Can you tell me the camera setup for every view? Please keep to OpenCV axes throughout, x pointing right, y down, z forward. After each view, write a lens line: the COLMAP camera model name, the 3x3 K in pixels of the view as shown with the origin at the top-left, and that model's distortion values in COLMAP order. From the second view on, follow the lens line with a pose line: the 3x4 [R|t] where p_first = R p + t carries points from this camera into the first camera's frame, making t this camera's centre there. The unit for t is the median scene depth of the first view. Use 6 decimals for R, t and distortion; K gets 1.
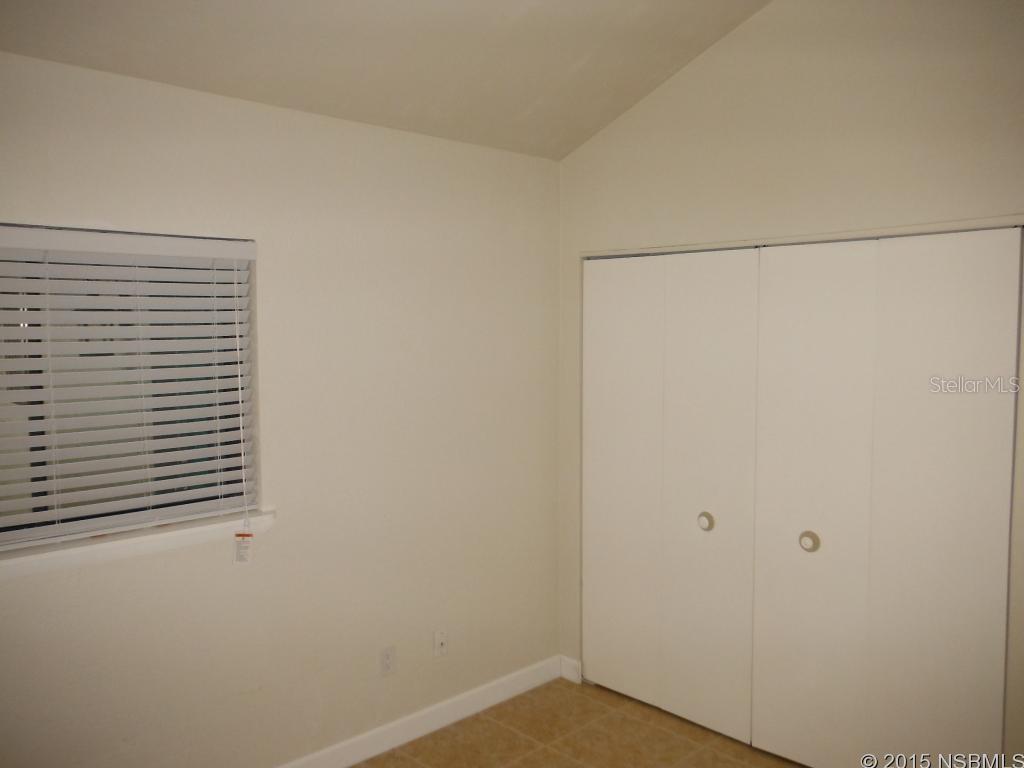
lens RADIAL K [[848.7, 0, 506.1], [0, 848.7, 379.5], [0, 0, 1]] dist [0.002972, 0.002840]
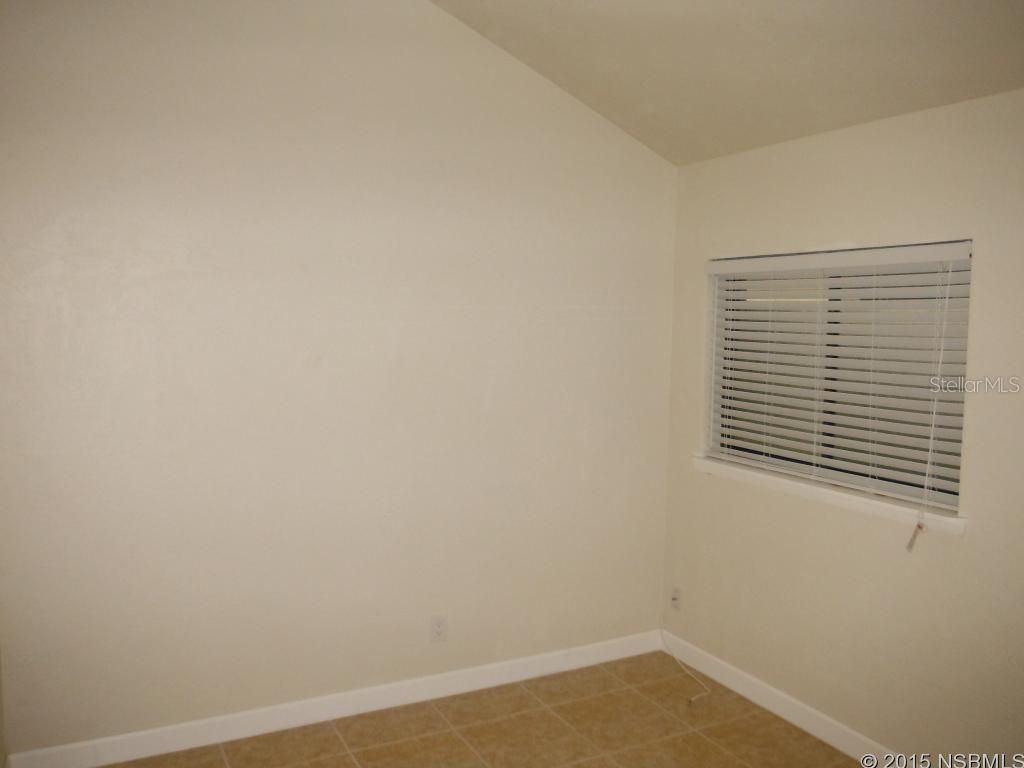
lens RADIAL K [[848.7, 0, 513.8], [0, 848.7, 384.2], [0, 0, 1]] dist [0.002972, 0.002840]
pose [[-0.264020, 0.075028, -0.961595, 1.003916], [-0.077445, 0.992102, 0.098672, -0.066707], [0.961403, 0.100522, -0.256124, 0.950625]]
